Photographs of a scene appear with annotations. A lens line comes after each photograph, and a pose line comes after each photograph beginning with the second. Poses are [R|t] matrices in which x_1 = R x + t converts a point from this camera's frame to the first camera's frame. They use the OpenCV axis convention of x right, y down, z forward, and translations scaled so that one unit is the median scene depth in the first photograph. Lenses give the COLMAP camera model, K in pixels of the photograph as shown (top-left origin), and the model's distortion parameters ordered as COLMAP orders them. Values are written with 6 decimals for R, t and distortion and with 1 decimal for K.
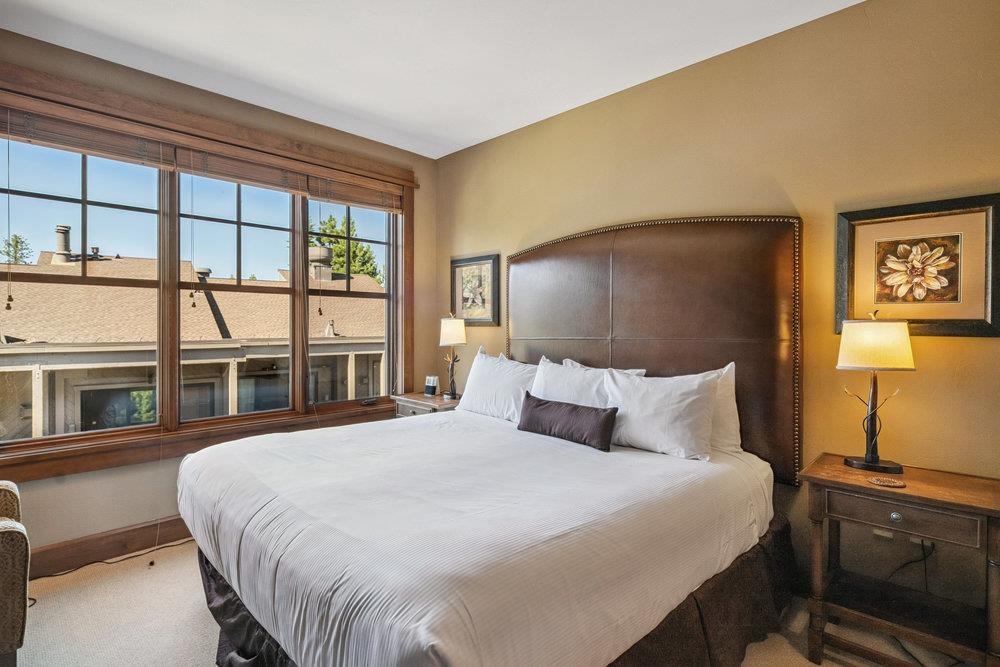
lens RADIAL K [[507.3, 0, 502.1], [0, 507.3, 331.1], [0, 0, 1]] dist [-0.003094, -0.001462]
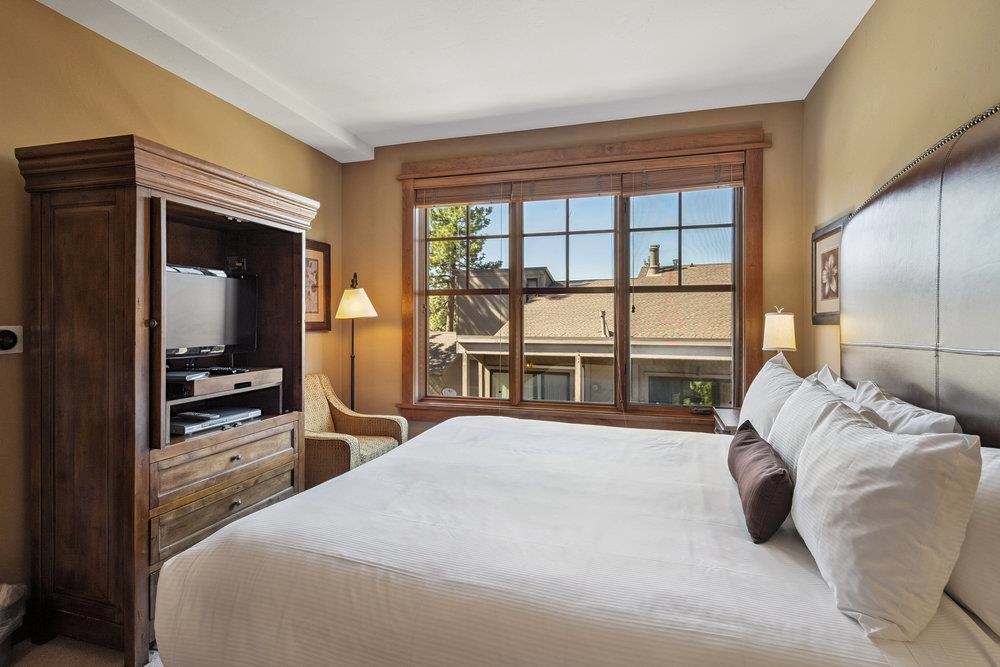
lens RADIAL K [[507.3, 0, 496.9], [0, 507.3, 328.5], [0, 0, 1]] dist [-0.003094, -0.001462]
pose [[0.455467, 0.006807, -0.890227, 0.407553], [-0.009155, 0.999954, 0.002962, -0.001770], [0.890206, 0.006800, 0.455508, 0.332195]]
